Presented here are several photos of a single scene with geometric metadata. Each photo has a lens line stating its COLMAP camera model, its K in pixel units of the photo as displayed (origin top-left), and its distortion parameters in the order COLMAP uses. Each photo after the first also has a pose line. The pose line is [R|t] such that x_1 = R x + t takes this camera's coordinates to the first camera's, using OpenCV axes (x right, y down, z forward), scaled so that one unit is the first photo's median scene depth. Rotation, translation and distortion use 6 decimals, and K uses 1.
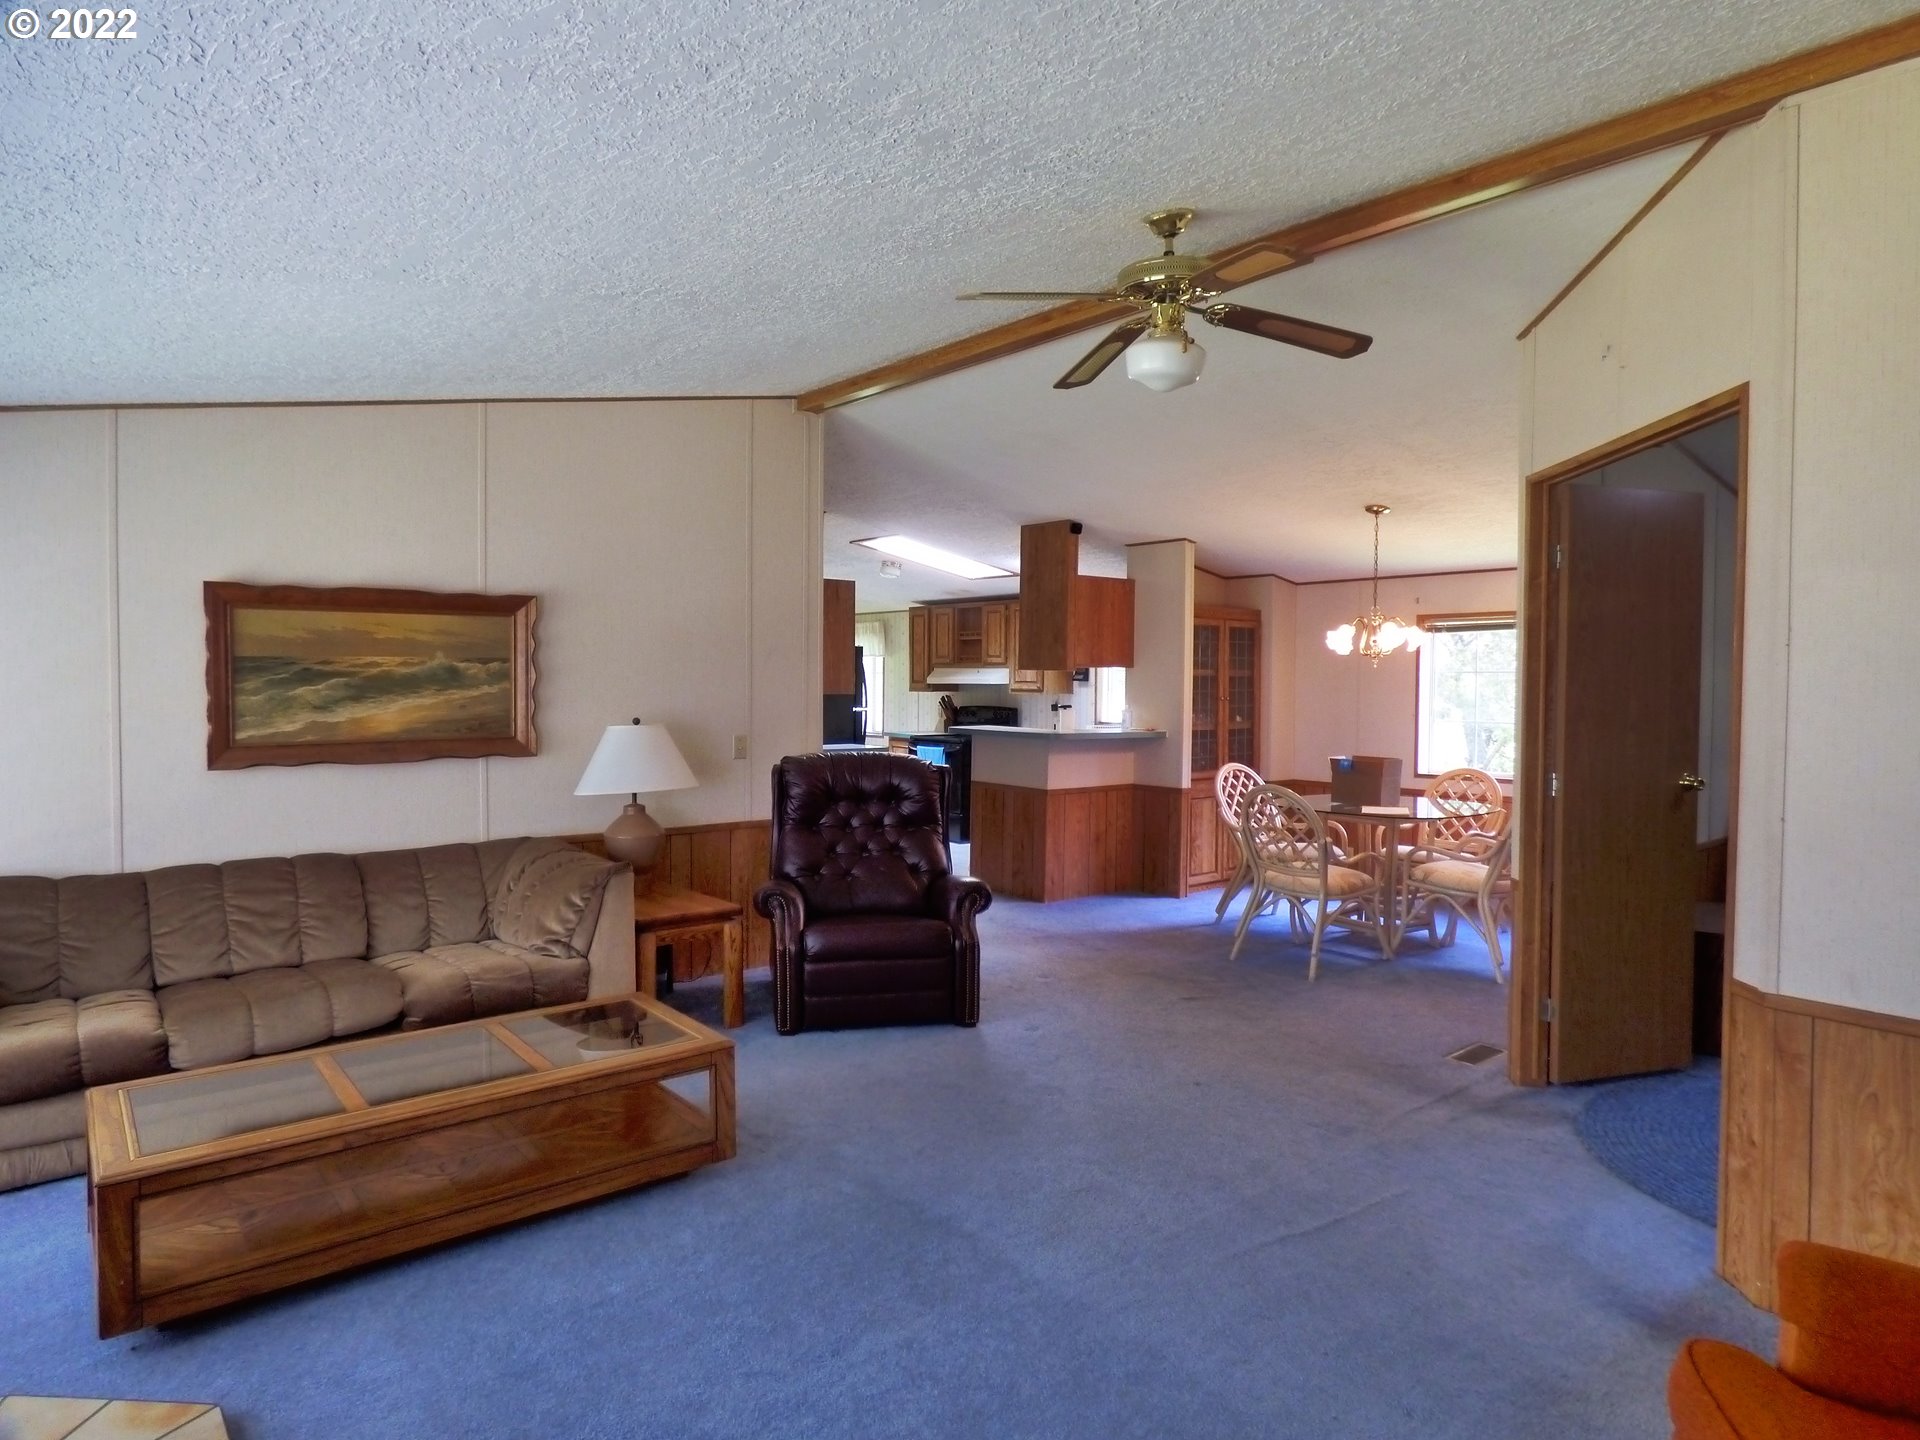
lens RADIAL K [[1165.0, 0, 969.7], [0, 1165.0, 721.9], [0, 0, 1]] dist [-0.004399, -0.002629]
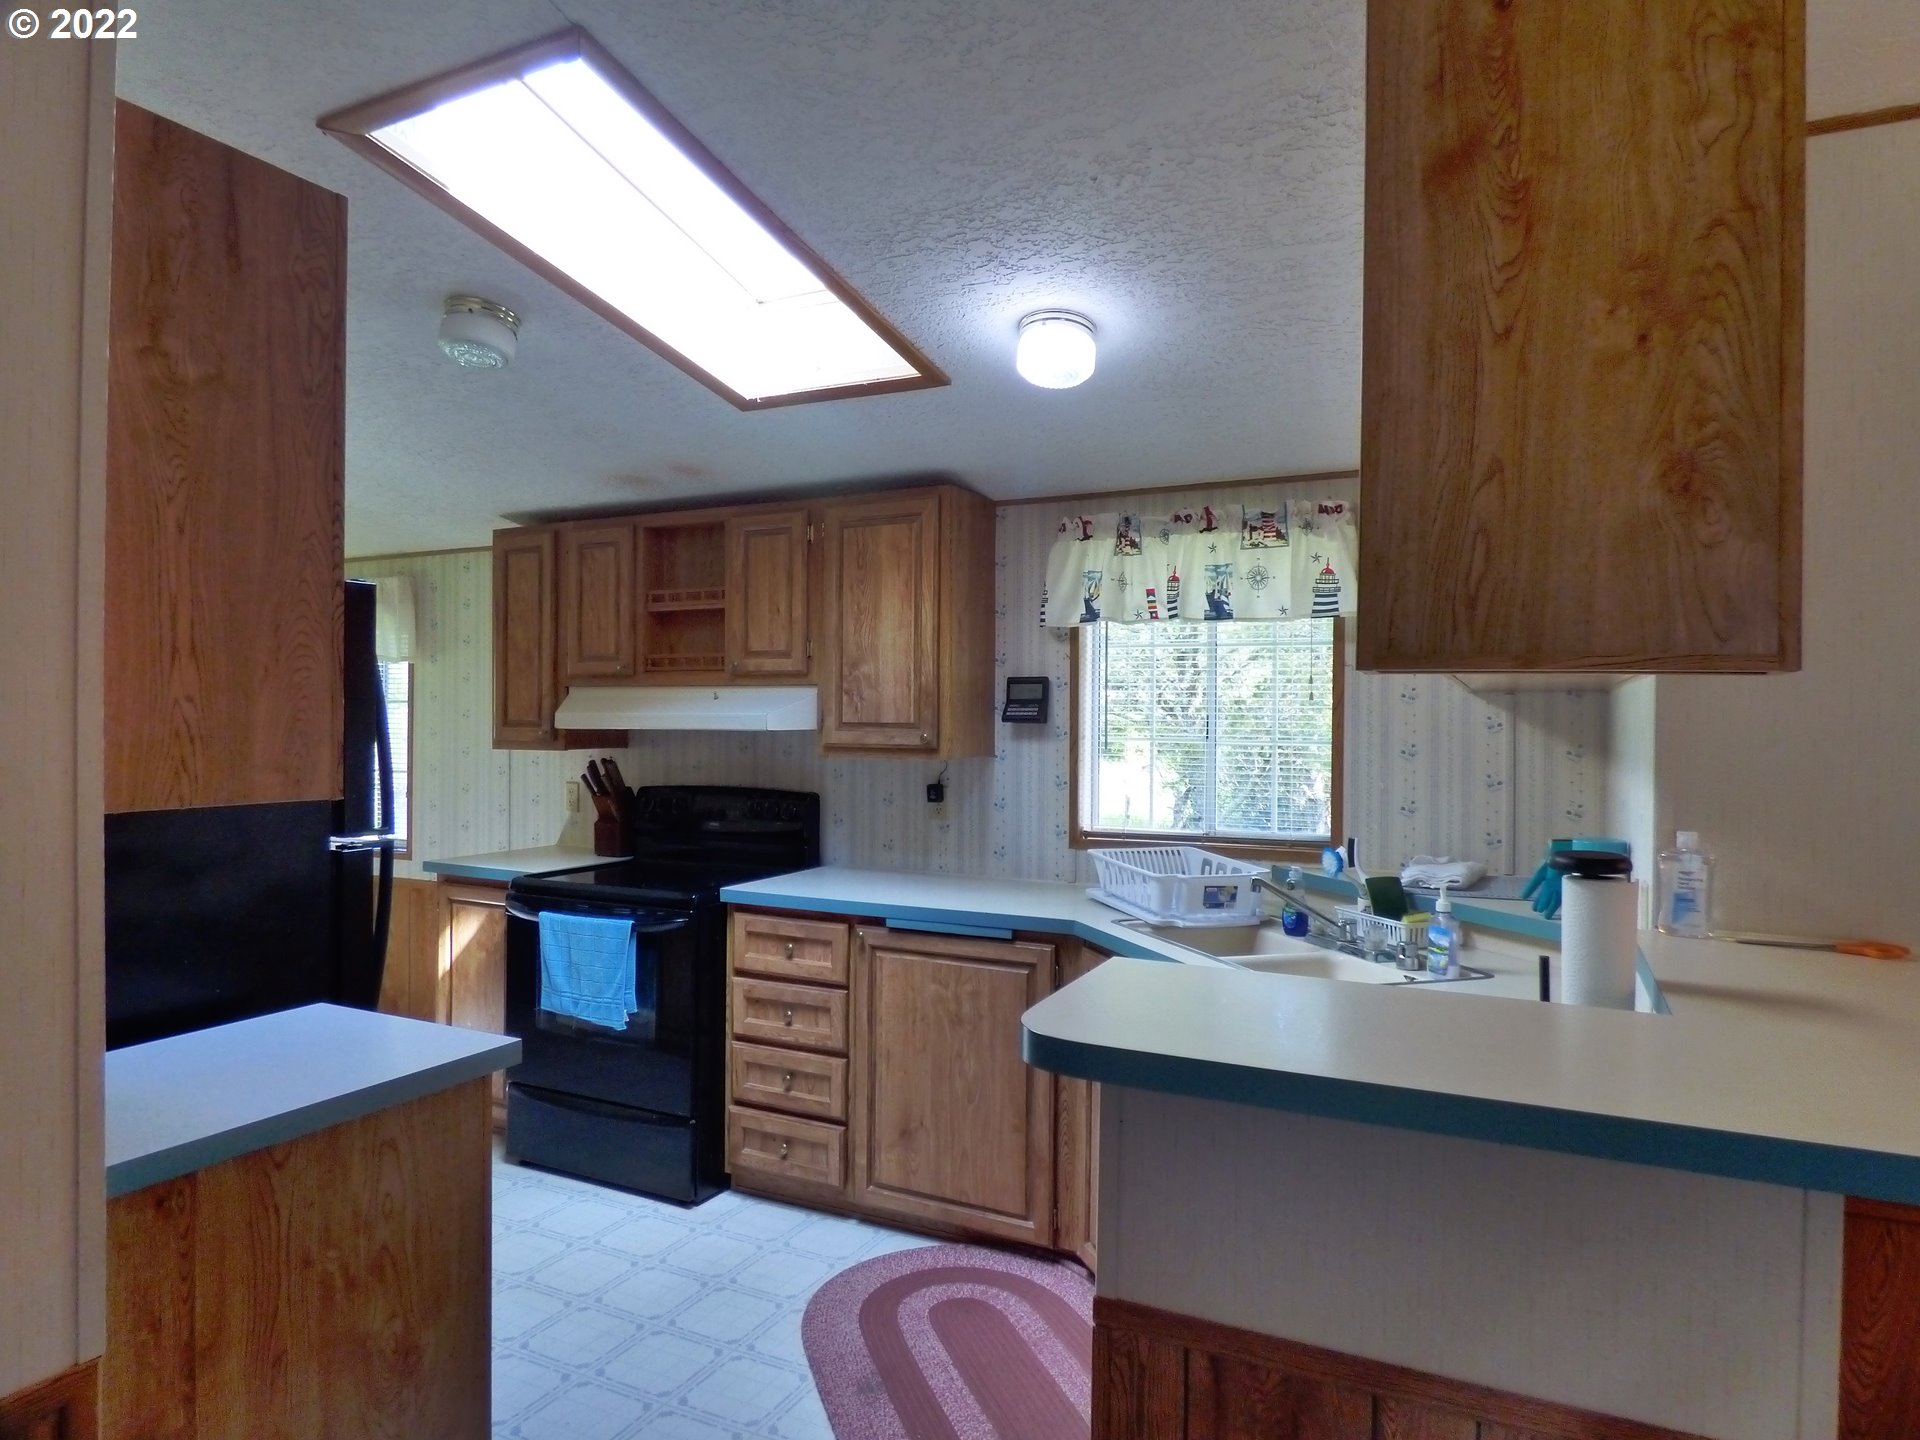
lens RADIAL K [[1165.0, 0, 959.6], [0, 1165.0, 719.1], [0, 0, 1]] dist [-0.004399, -0.002629]
pose [[0.921129, -0.001836, 0.389253, -0.062815], [0.014583, 0.999450, -0.029795, -0.023571], [-0.388984, 0.033122, 0.920649, 0.618052]]
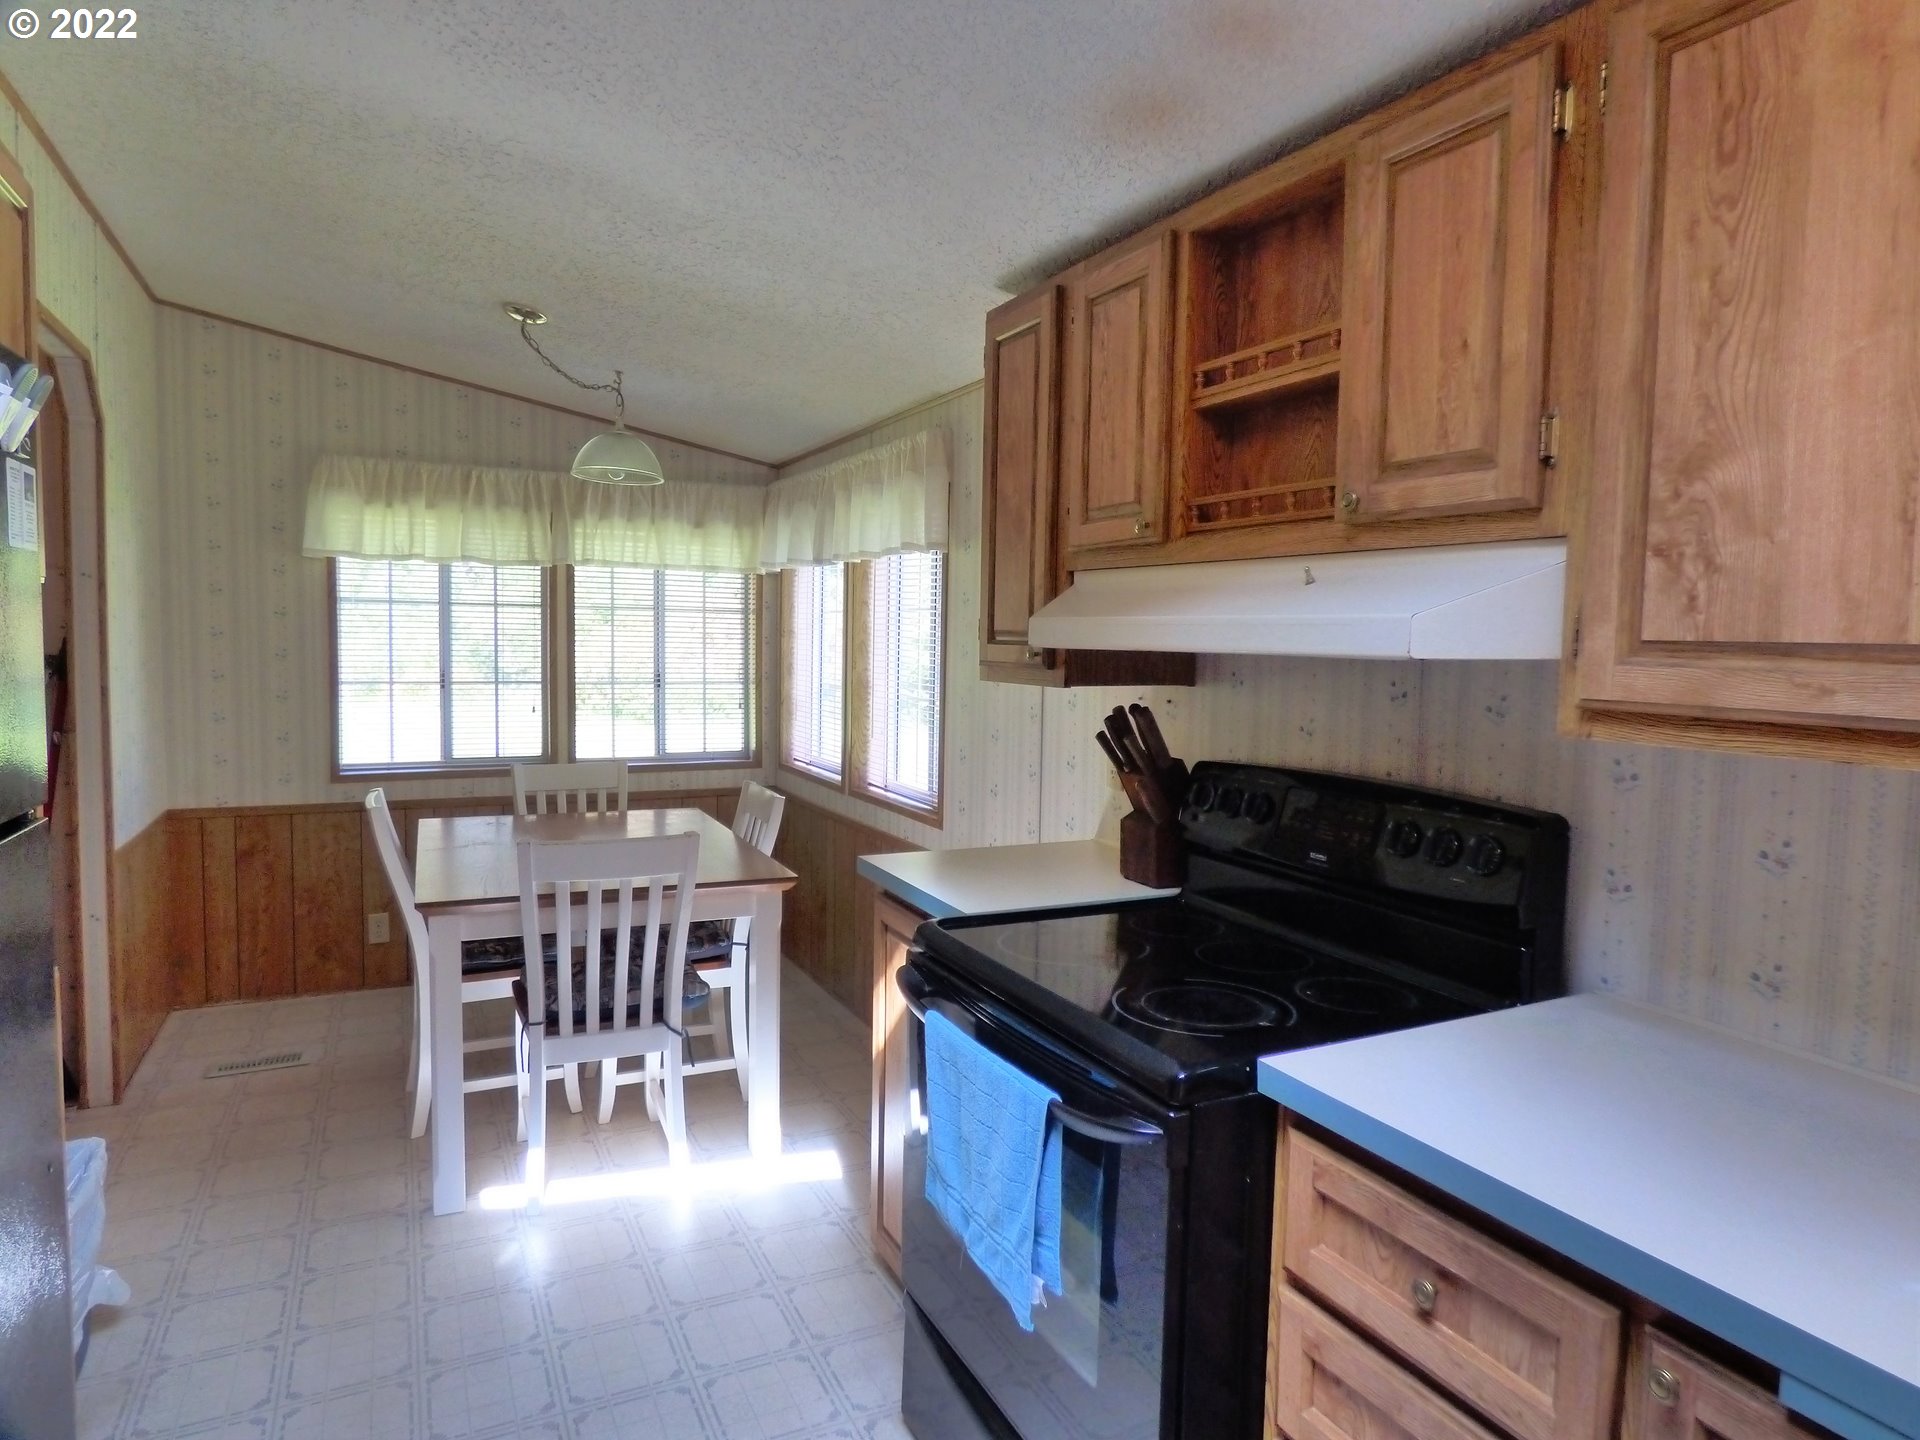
lens RADIAL K [[1165.0, 0, 955.3], [0, 1165.0, 709.6], [0, 0, 1]] dist [-0.004399, -0.002629]
pose [[0.970549, 0.028927, -0.239159, -0.001071], [-0.022837, 0.999341, 0.028197, -0.028011], [0.239818, -0.021905, 0.970571, 0.813141]]
